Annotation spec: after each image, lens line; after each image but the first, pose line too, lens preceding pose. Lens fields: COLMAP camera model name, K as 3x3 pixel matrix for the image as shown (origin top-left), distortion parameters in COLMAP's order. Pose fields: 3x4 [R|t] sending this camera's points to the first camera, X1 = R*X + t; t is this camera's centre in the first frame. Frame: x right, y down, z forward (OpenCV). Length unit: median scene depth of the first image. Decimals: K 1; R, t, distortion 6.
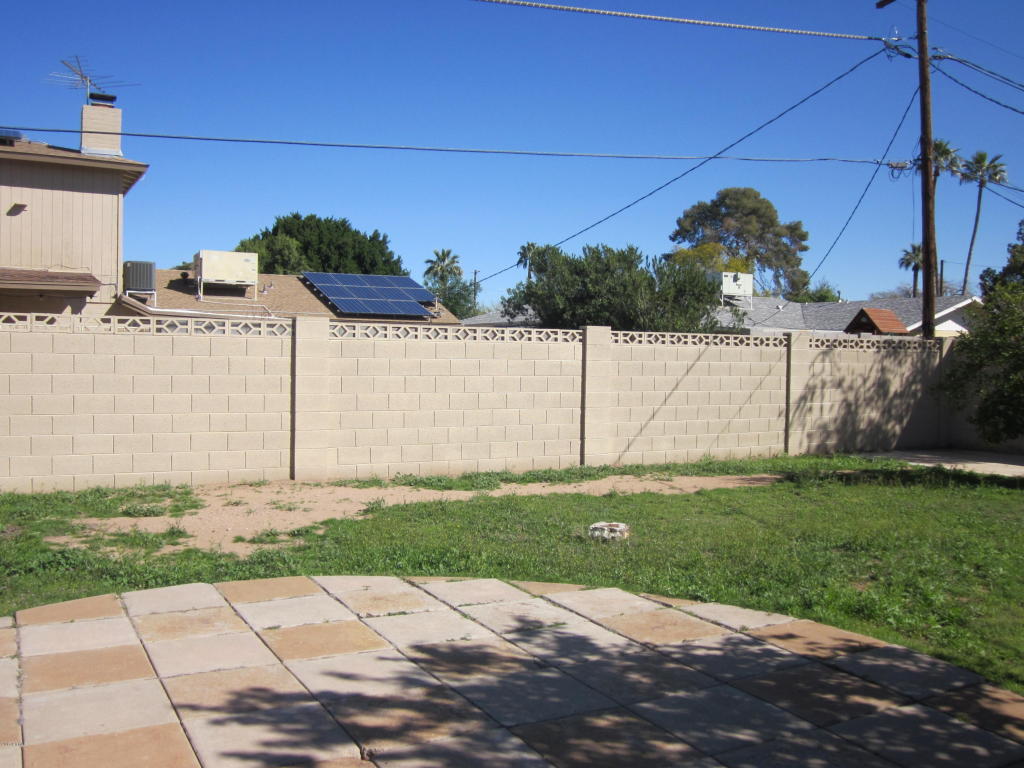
lens RADIAL K [[974.8, 0, 512.0], [0, 974.8, 384.0], [0, 0, 1]] dist [-0.008040, -0.144118]
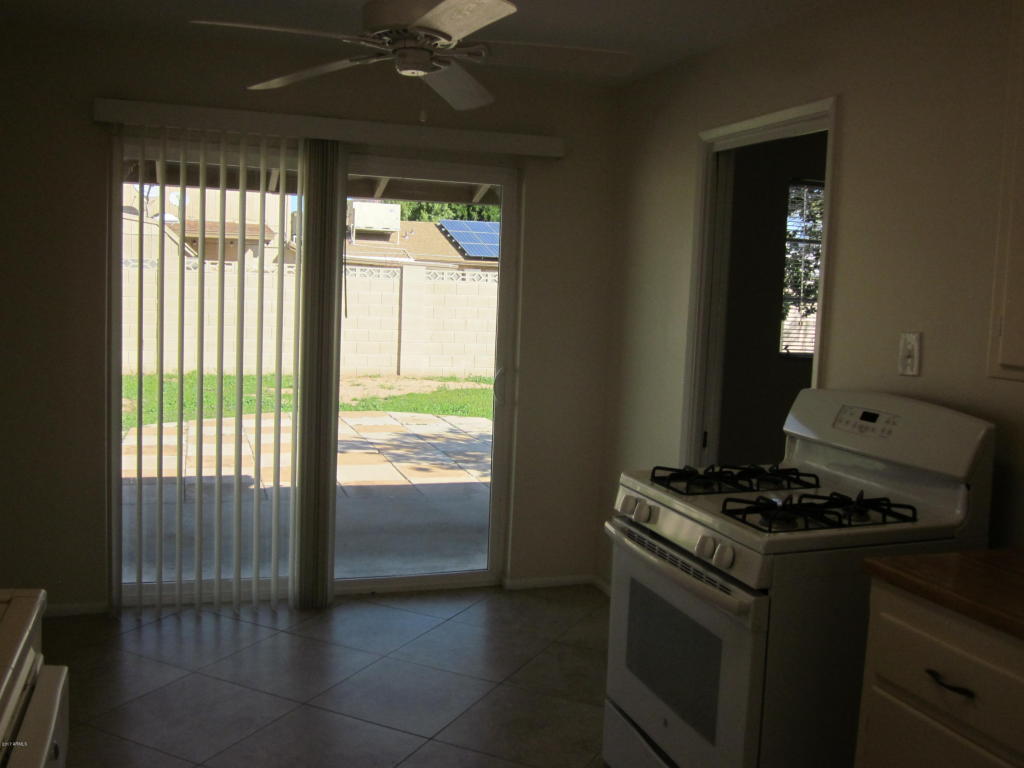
lens RADIAL K [[974.8, 0, 512.0], [0, 974.8, 384.0], [0, 0, 1]] dist [-0.008040, -0.144118]
pose [[0.987238, 0.036568, -0.154995, 0.067050], [-0.026861, 0.997571, 0.064262, 0.004069], [0.156969, -0.059279, 0.985823, -0.167894]]
